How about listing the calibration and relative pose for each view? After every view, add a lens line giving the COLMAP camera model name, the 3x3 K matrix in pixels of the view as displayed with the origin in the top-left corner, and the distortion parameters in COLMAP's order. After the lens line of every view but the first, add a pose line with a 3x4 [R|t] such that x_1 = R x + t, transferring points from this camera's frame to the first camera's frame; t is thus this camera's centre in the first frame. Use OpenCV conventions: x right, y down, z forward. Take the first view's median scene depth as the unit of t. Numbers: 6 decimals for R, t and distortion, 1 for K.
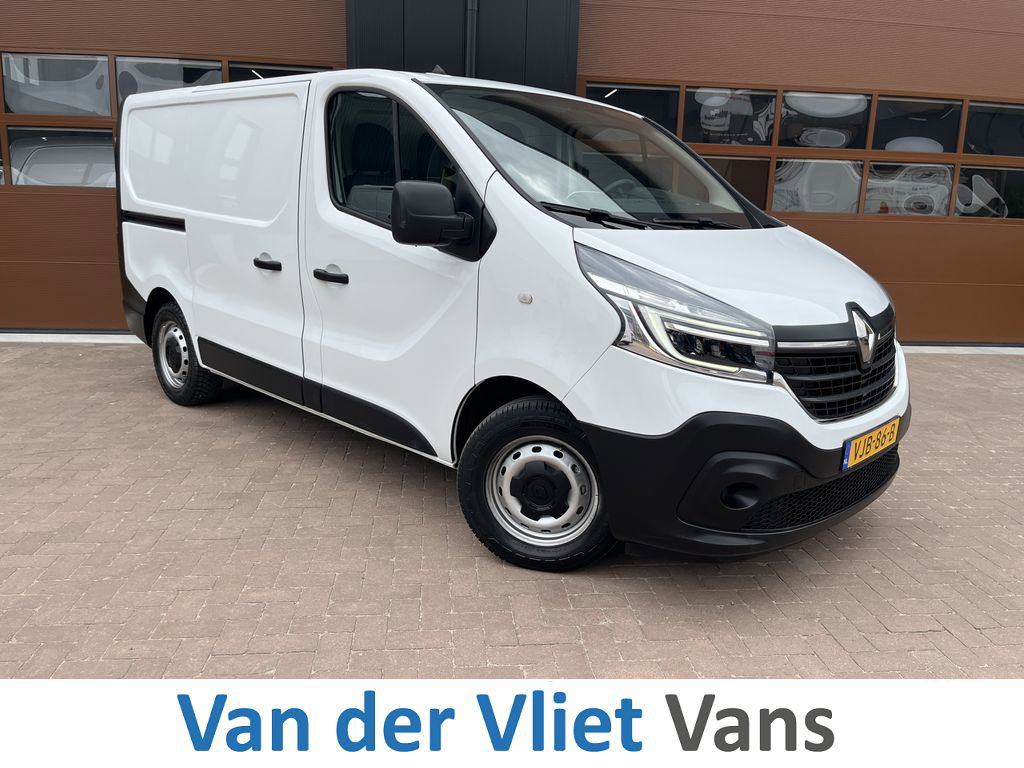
lens RADIAL K [[777.2, 0, 512.0], [0, 777.2, 384.0], [0, 0, 1]] dist [0.059520, -0.081579]
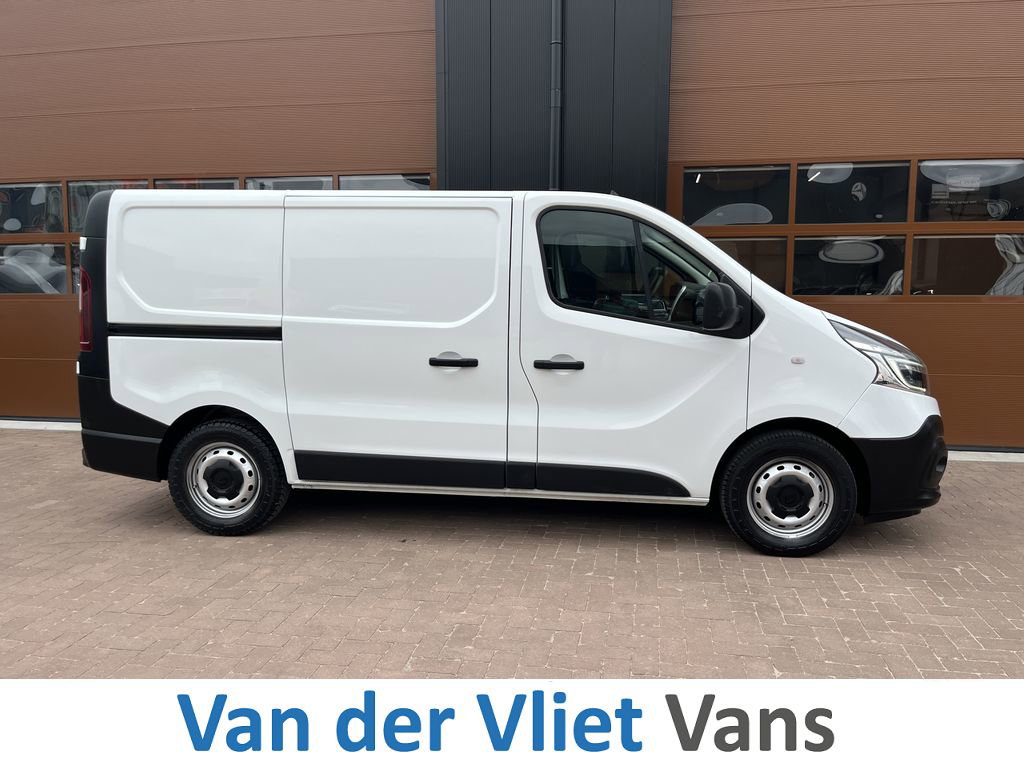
lens RADIAL K [[777.2, 0, 512.0], [0, 777.2, 384.0], [0, 0, 1]] dist [0.059520, -0.081579]
pose [[0.961965, 0.000496, -0.273171, 0.277893], [-0.030783, 0.993826, -0.106598, -0.032424], [0.271432, 0.110952, 0.956041, 0.119390]]
